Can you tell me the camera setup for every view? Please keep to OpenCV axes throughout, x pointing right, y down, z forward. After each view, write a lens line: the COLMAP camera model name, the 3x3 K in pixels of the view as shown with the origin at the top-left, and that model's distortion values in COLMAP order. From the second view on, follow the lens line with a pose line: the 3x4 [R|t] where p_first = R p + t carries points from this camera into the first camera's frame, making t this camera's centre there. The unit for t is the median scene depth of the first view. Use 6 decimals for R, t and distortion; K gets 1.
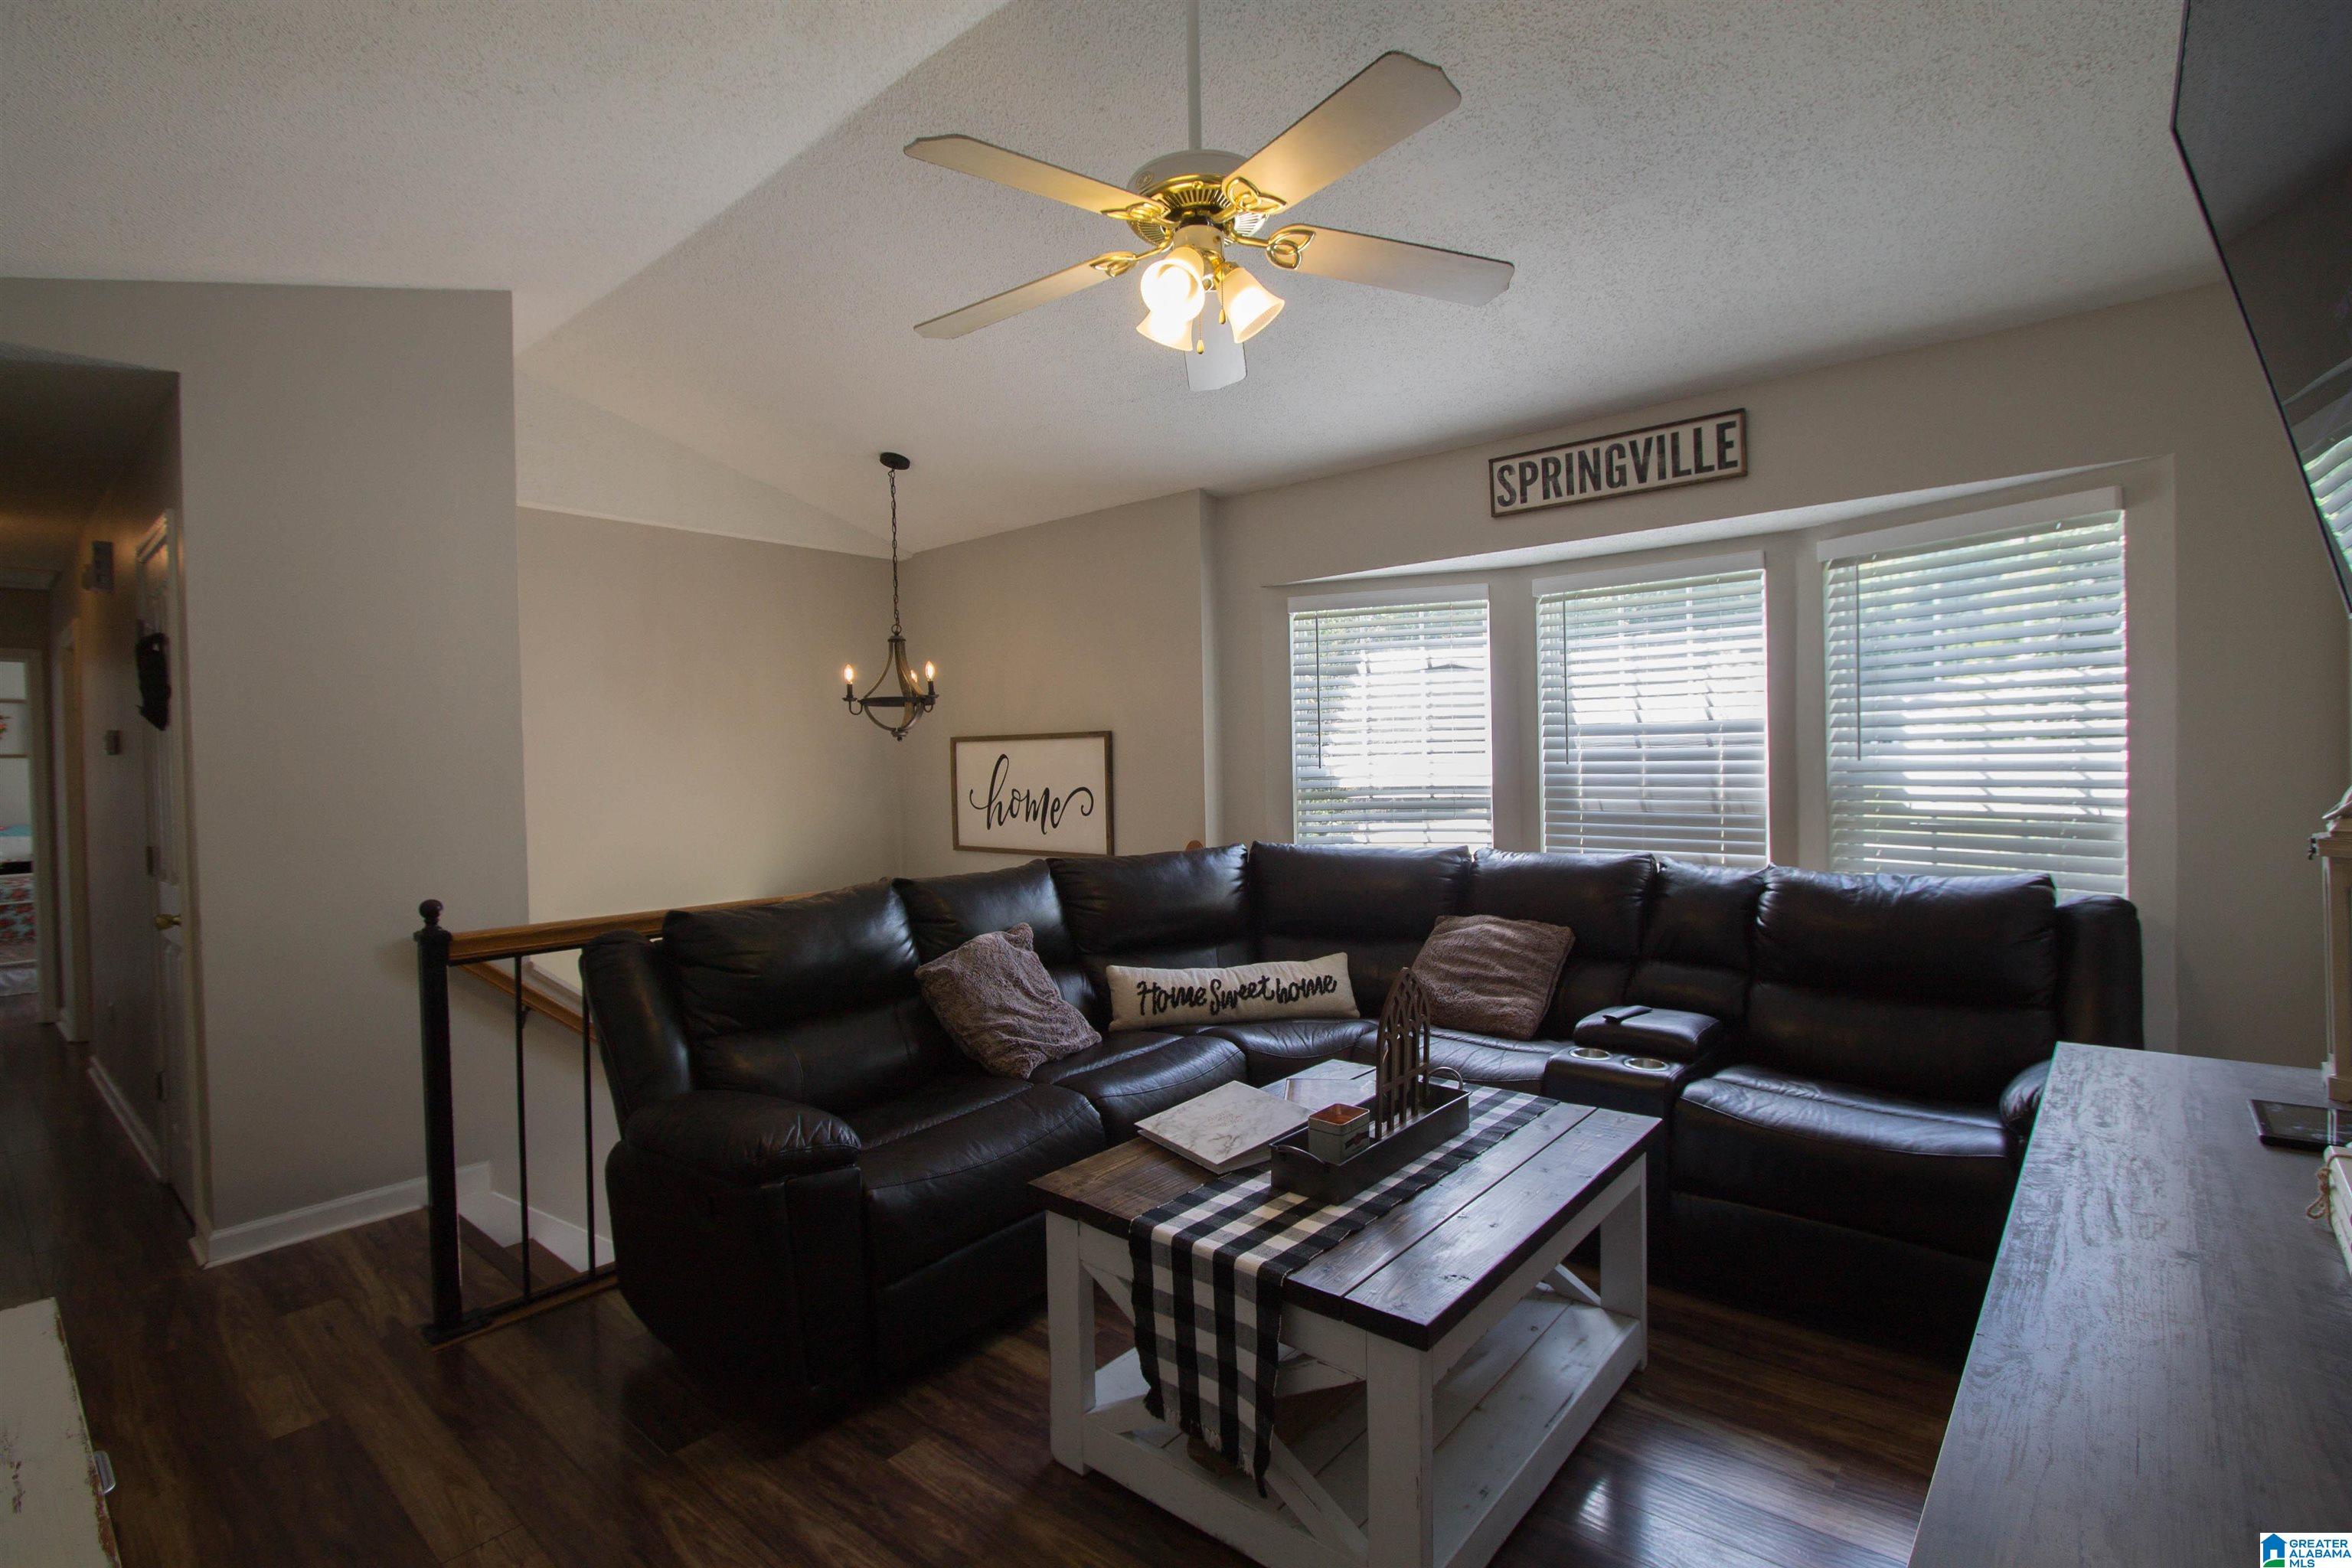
lens RADIAL K [[1102.4, 0, 1168.4], [0, 1102.4, 758.4], [0, 0, 1]] dist [-0.017344, 0.002638]
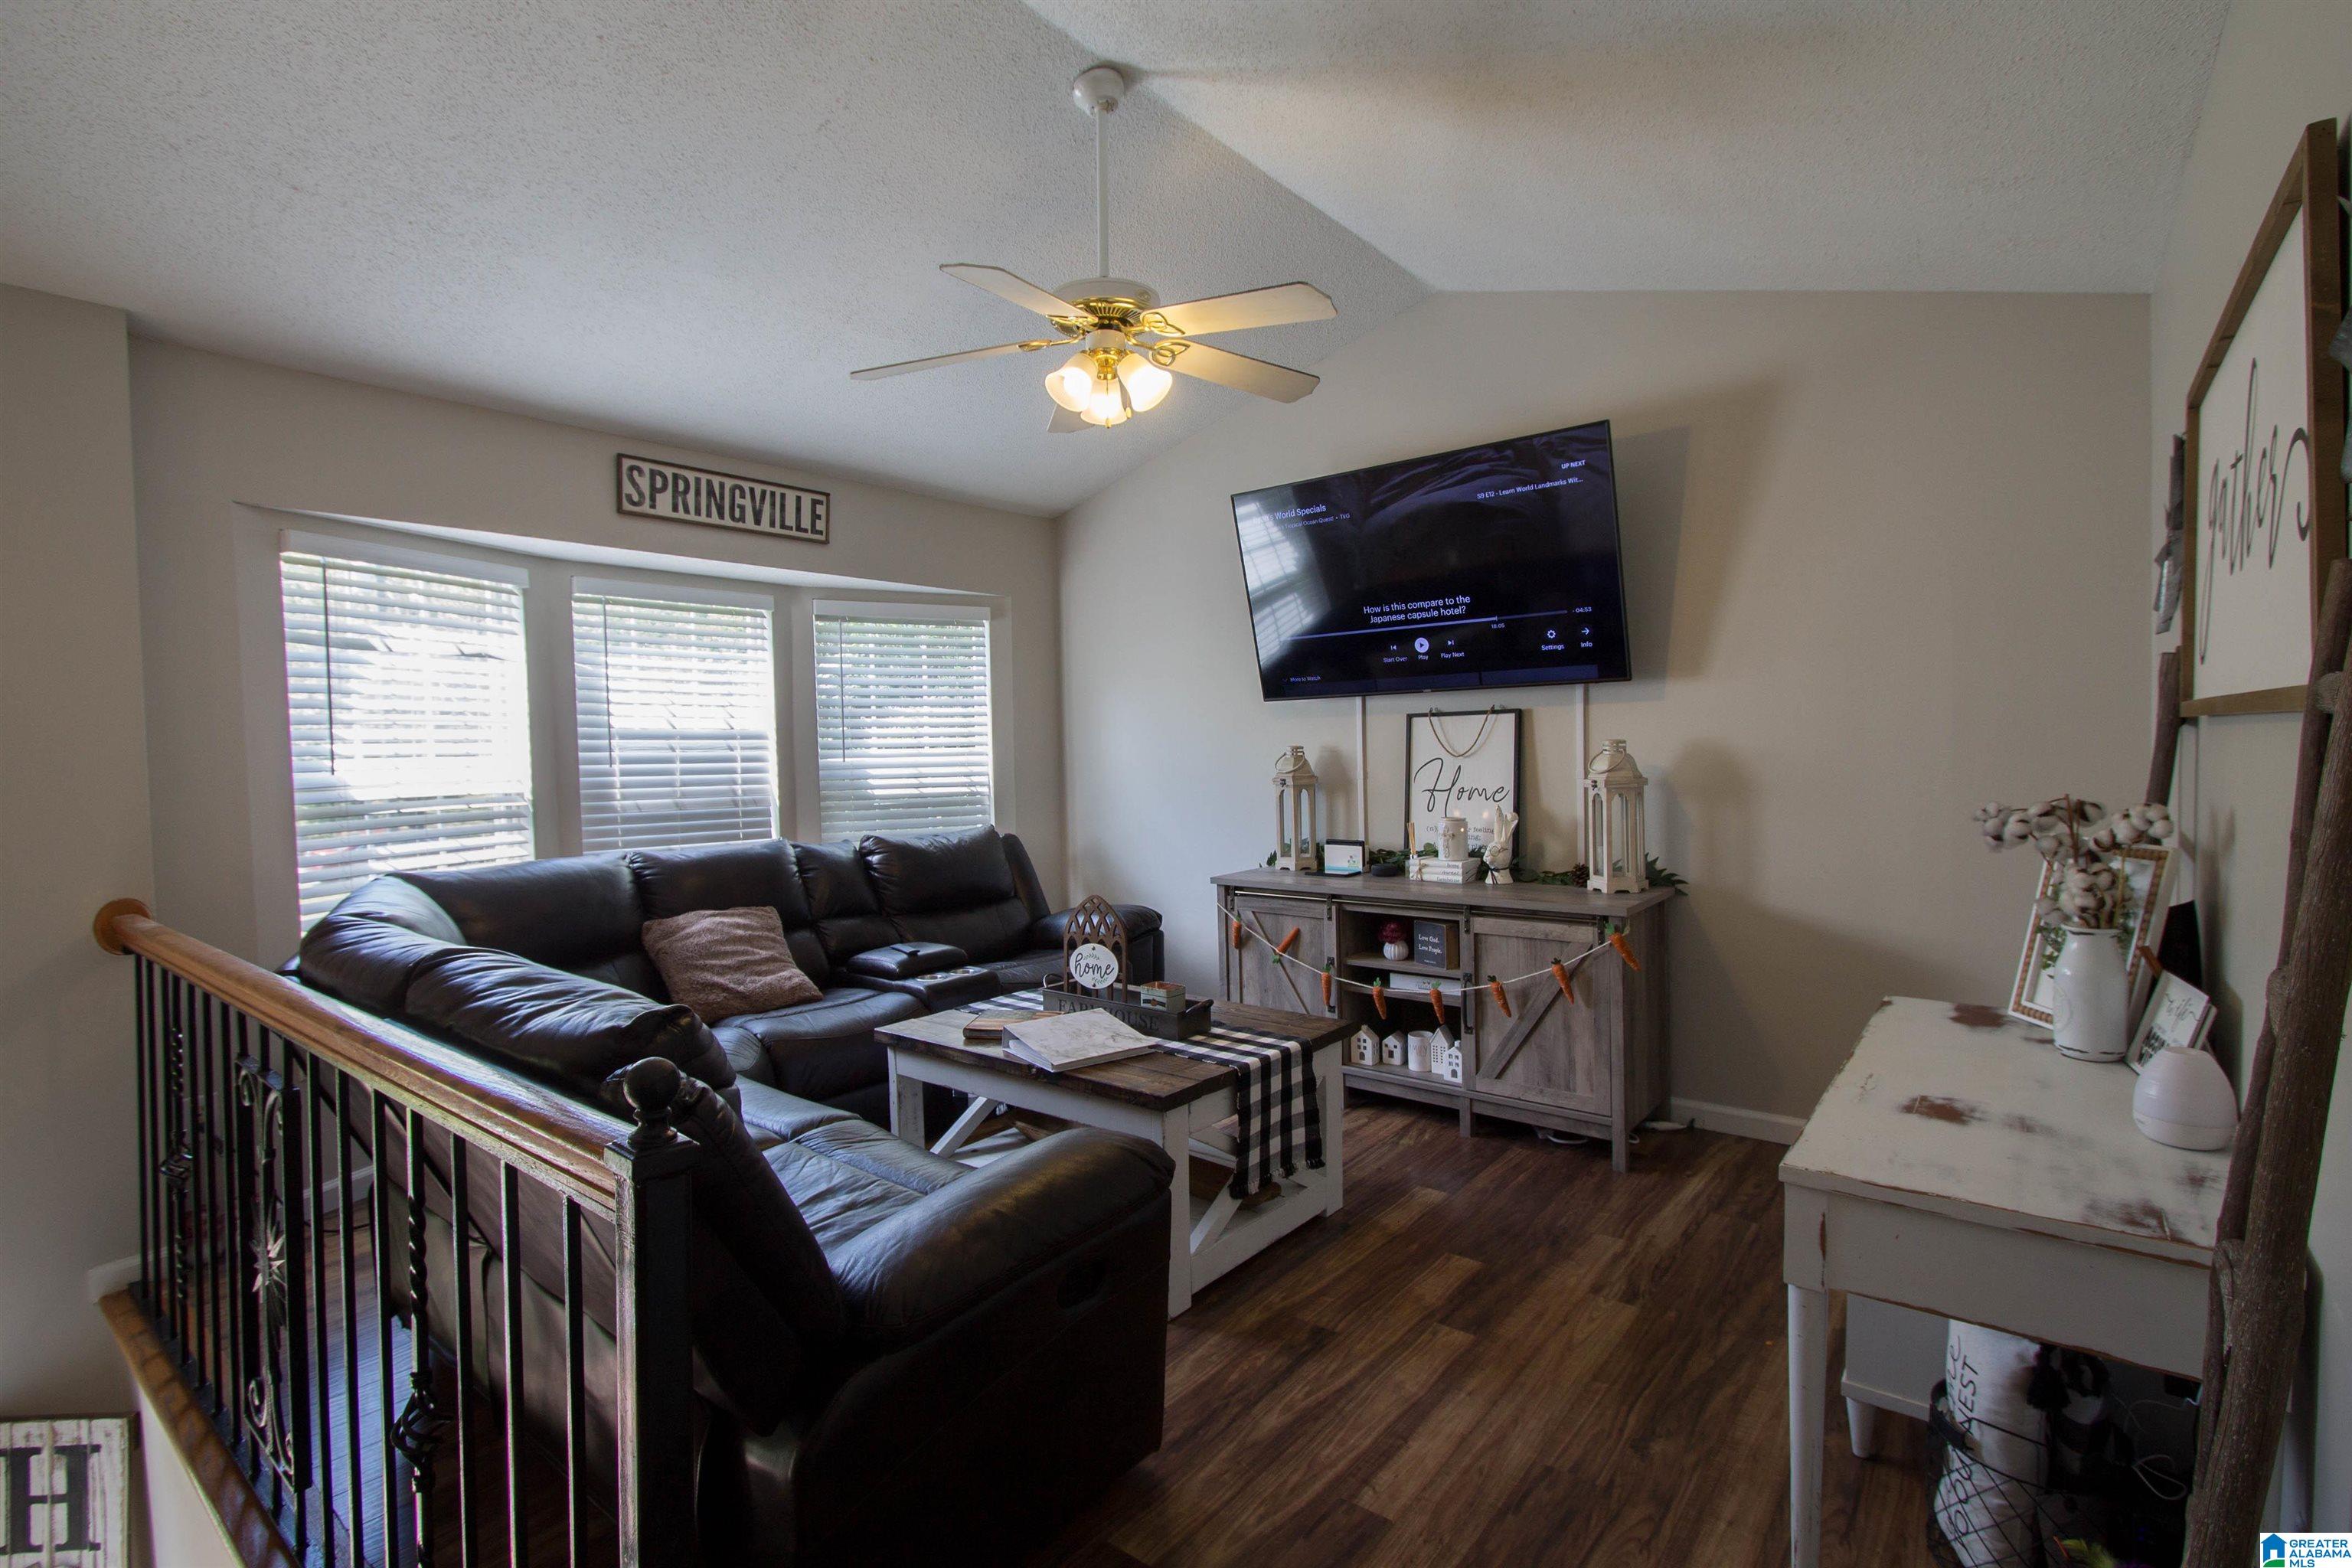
lens RADIAL K [[1102.4, 0, 1176.8], [0, 1102.4, 779.4], [0, 0, 1]] dist [-0.017344, 0.002638]
pose [[-0.031658, -0.005449, 0.999484, -0.701307], [0.018737, 0.999806, 0.006044, 0.021034], [-0.999323, 0.018919, -0.031550, 0.545590]]
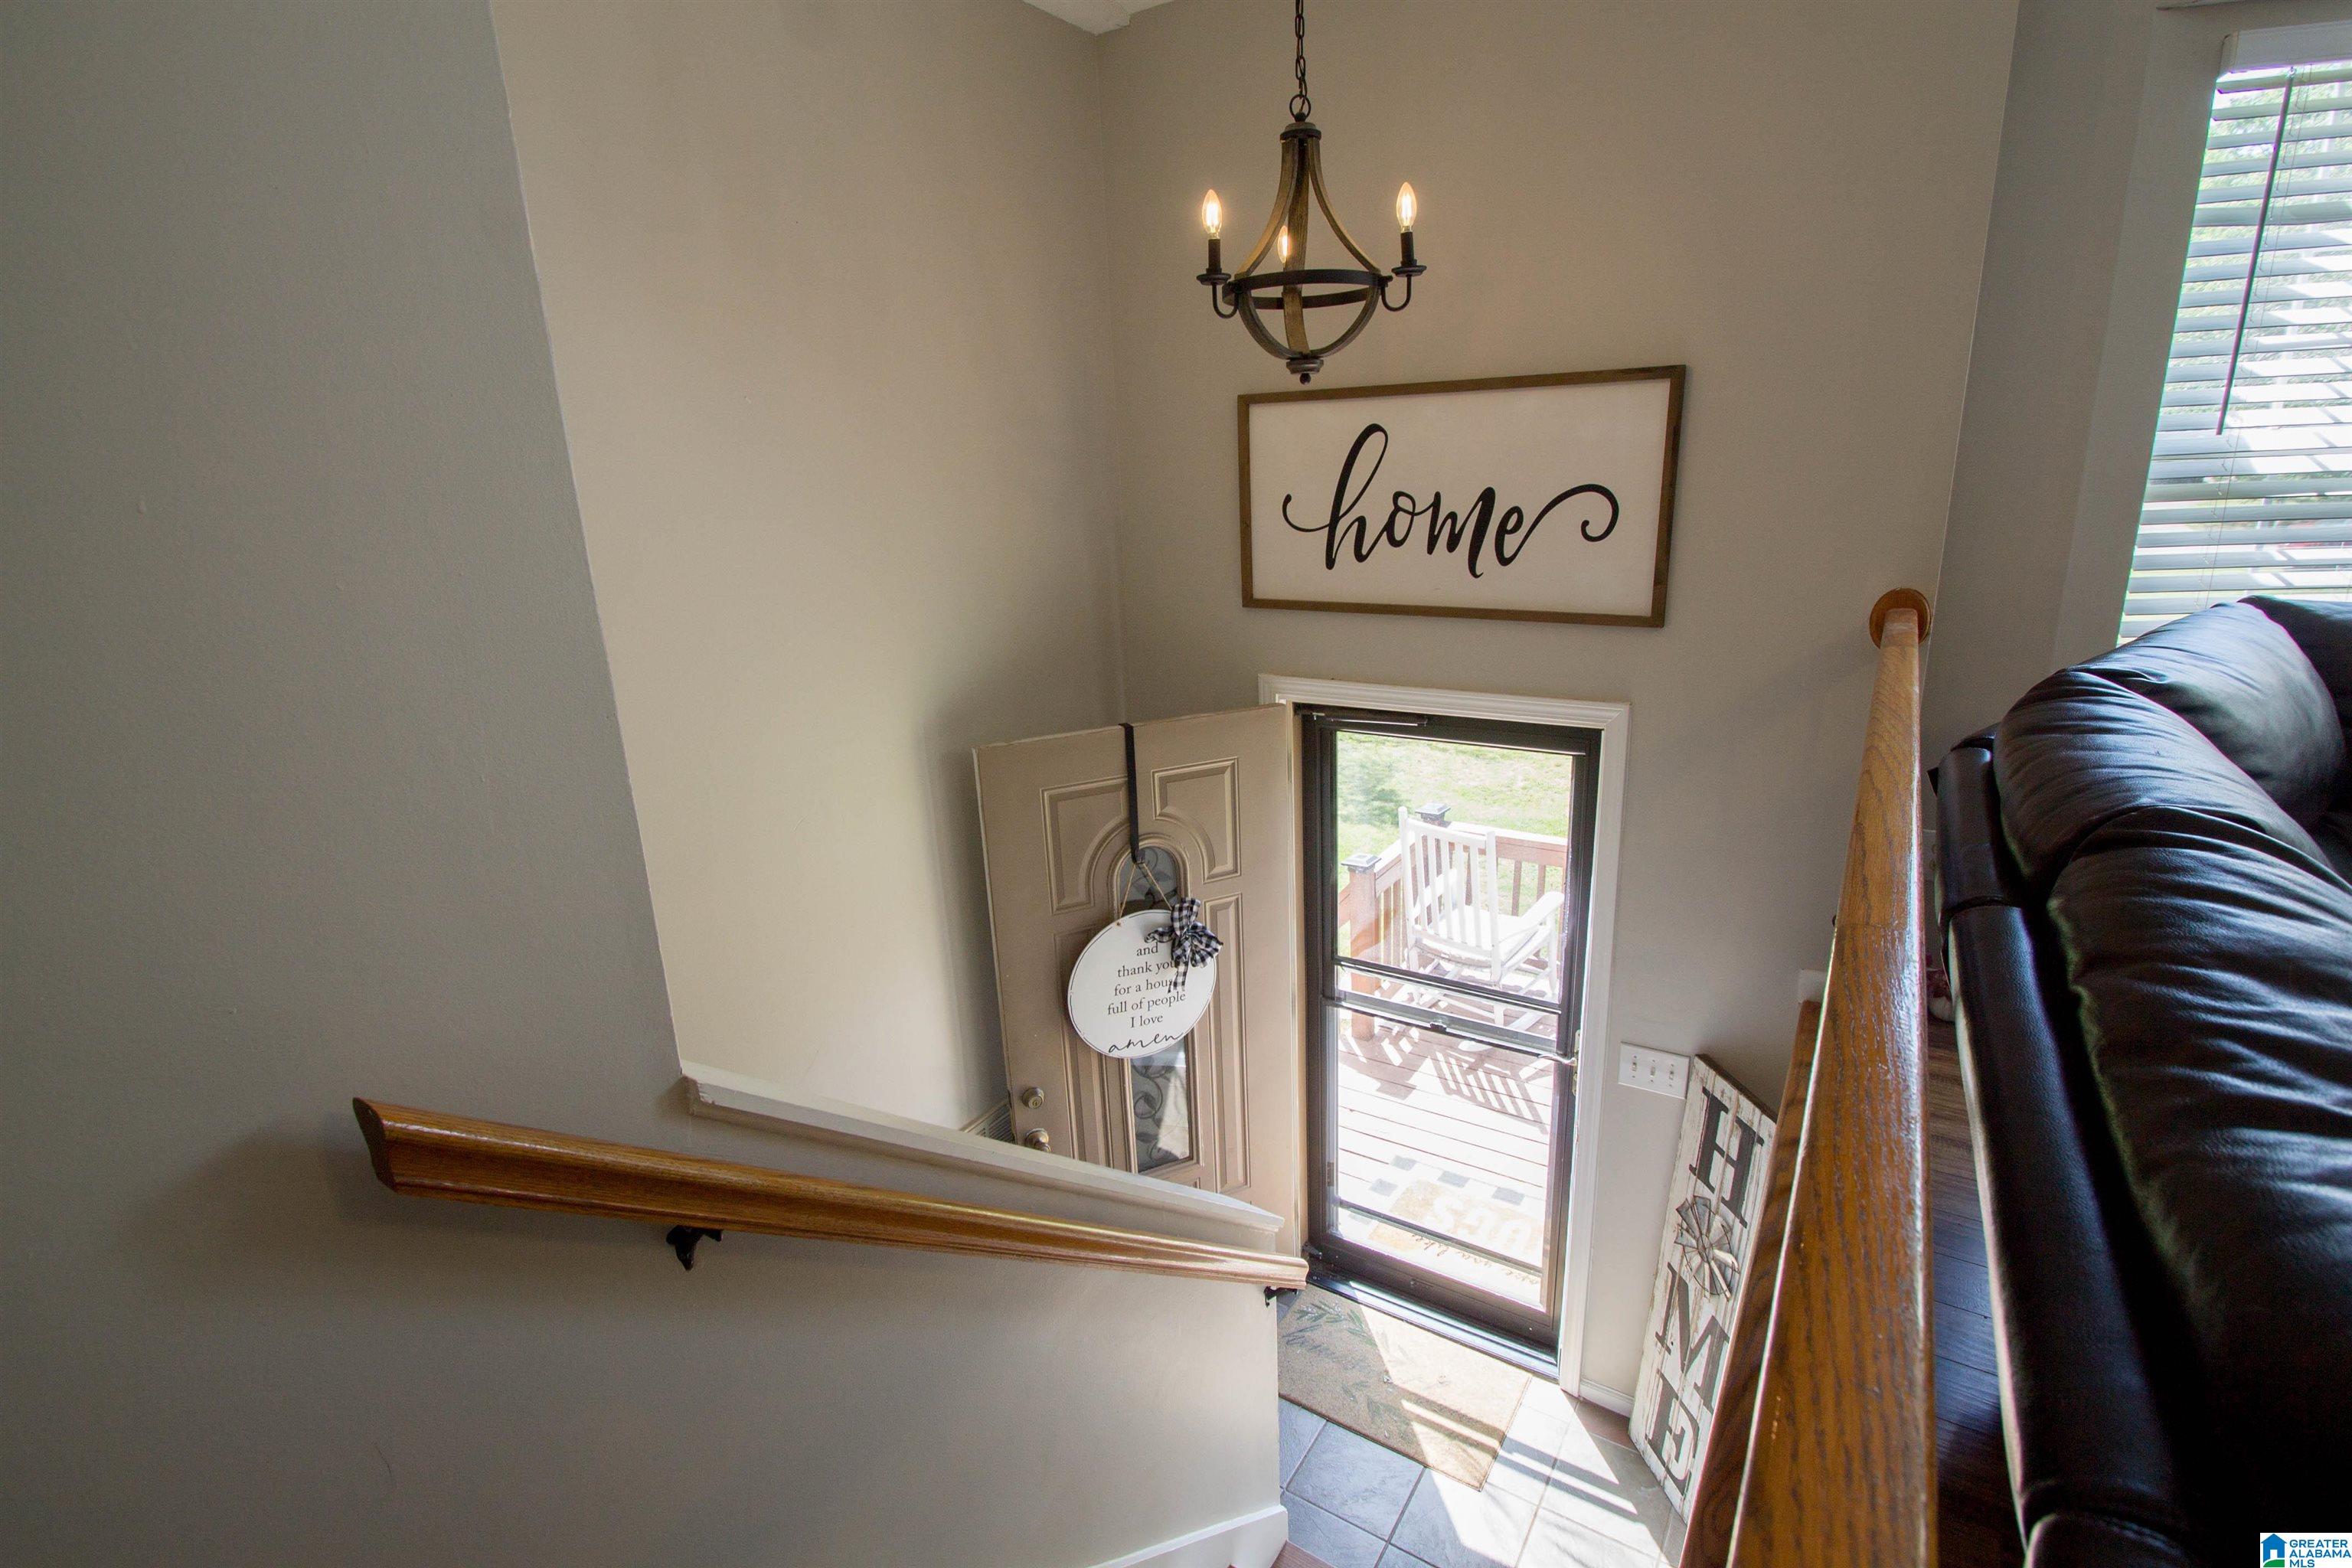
lens RADIAL K [[1102.4, 0, 1184.1], [0, 1102.4, 783.9], [0, 0, 1]] dist [-0.017344, 0.002638]
pose [[0.991052, -0.050421, 0.123590, -0.444812], [0.014545, 0.961192, 0.275498, 0.021690], [-0.132685, -0.271235, 0.953324, 0.658829]]
